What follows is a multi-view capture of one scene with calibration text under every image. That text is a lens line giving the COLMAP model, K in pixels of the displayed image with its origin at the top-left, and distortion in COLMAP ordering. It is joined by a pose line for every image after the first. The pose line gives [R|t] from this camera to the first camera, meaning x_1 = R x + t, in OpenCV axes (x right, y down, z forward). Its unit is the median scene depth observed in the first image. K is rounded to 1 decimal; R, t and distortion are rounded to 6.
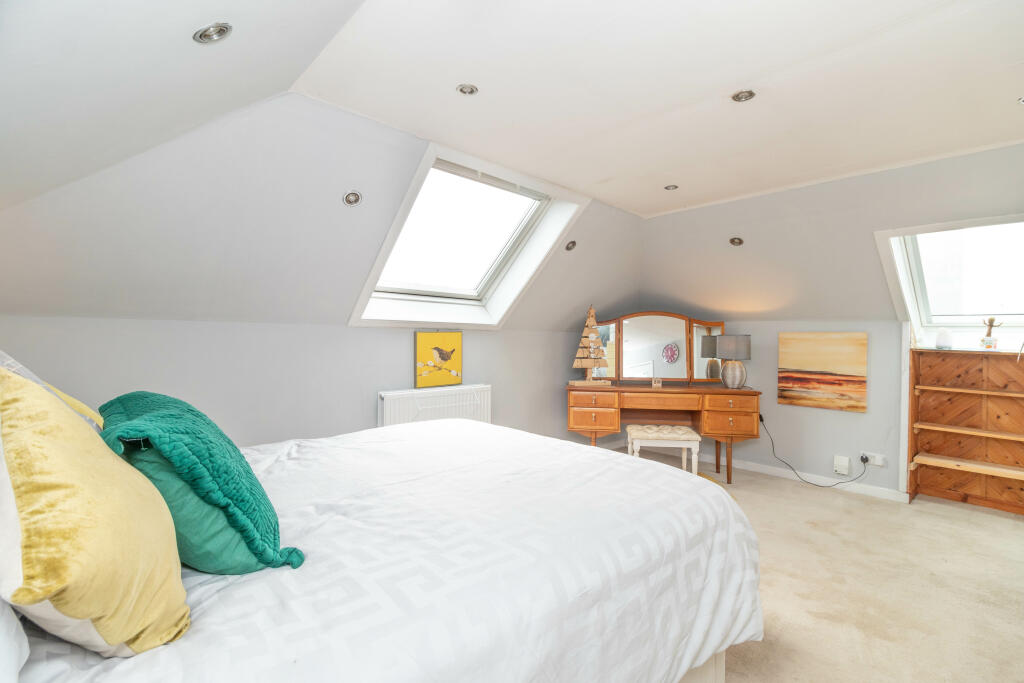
lens RADIAL K [[478.3, 0, 513.0], [0, 478.3, 340.6], [0, 0, 1]] dist [-0.005014, -0.000901]
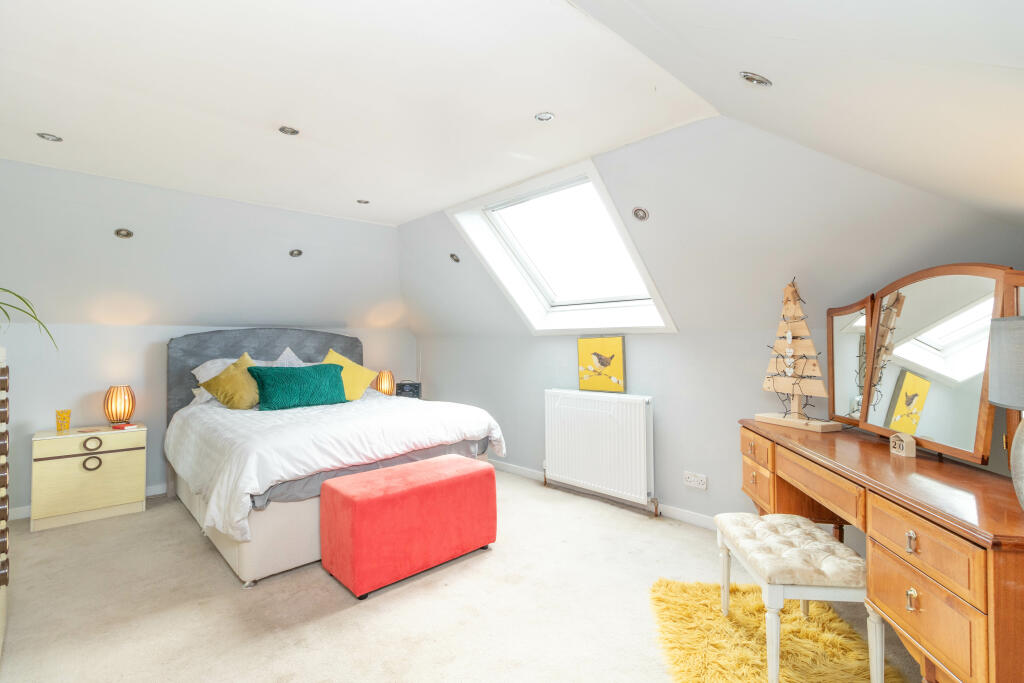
lens RADIAL K [[478.3, 0, 513.0], [0, 478.3, 343.2], [0, 0, 1]] dist [-0.005014, -0.000901]
pose [[0.042970, -0.013066, -0.998991, 0.841365], [0.001213, 0.999914, -0.013026, 0.006895], [0.999076, -0.000652, 0.042982, 0.771963]]
